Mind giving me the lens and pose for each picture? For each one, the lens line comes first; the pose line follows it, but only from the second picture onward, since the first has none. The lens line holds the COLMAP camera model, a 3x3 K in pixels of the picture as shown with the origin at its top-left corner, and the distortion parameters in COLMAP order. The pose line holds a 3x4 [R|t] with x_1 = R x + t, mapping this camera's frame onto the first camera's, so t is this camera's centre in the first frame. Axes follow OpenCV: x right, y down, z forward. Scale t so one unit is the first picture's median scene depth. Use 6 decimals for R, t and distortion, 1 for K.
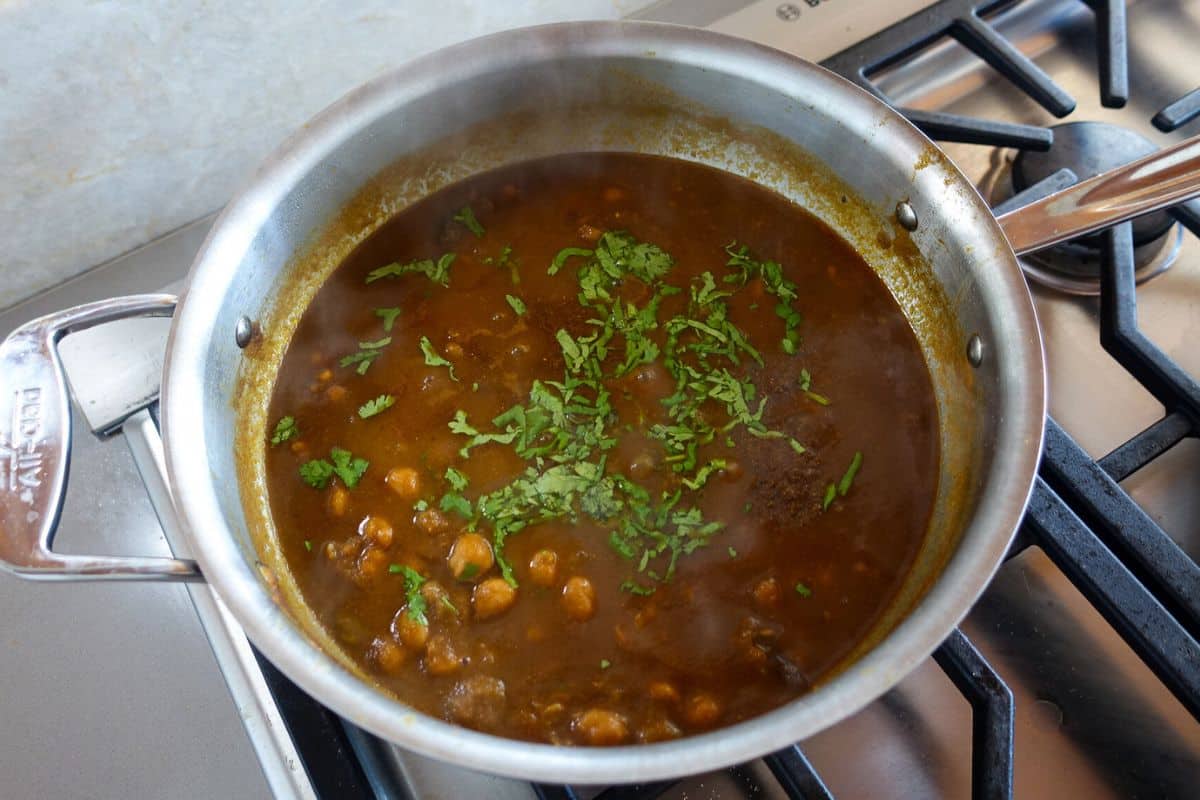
lens RADIAL K [[983.5, 0, 564.4], [0, 983.5, 368.9], [0, 0, 1]] dist [0.011523, 0.002740]
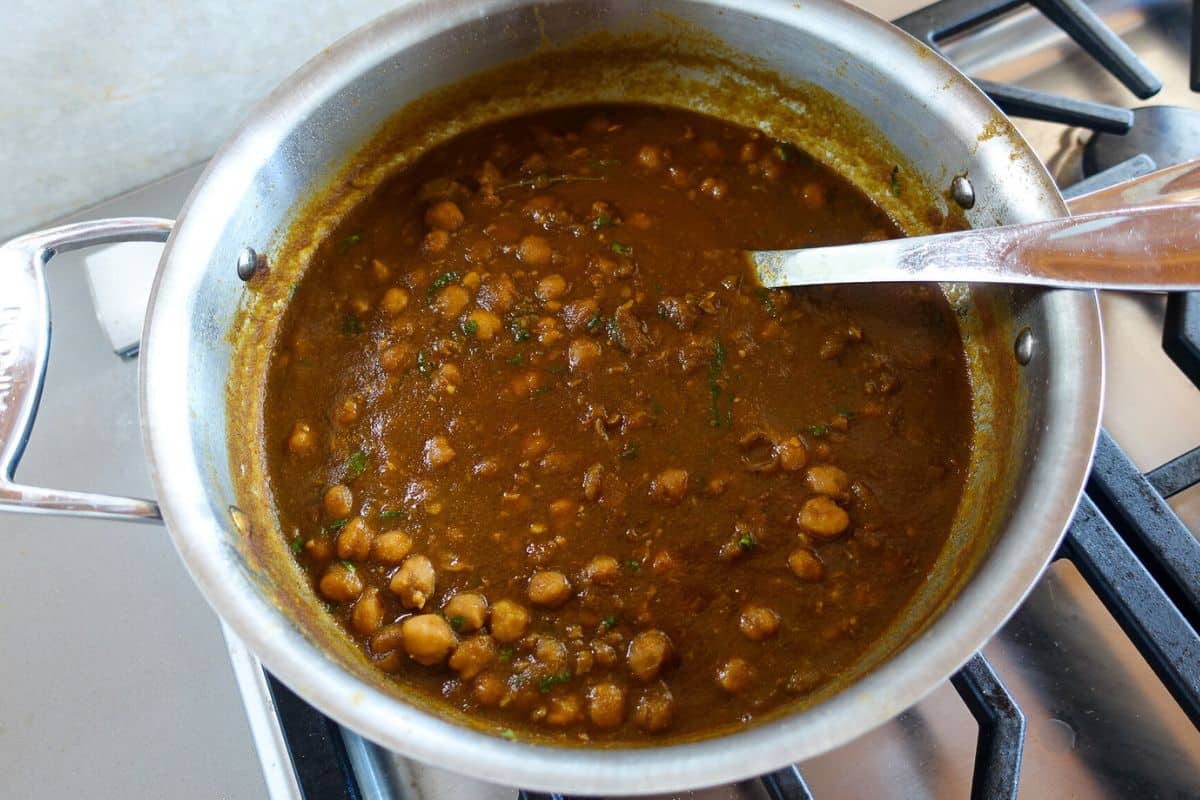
lens RADIAL K [[908.8, 0, 567.3], [0, 908.8, 368.2], [0, 0, 1]] dist [0.000657, -0.002037]
pose [[0.994683, 0.082794, -0.061239, 0.046701], [-0.079141, 0.995066, 0.059840, -0.013861], [0.065892, -0.054676, 0.996328, 0.125714]]
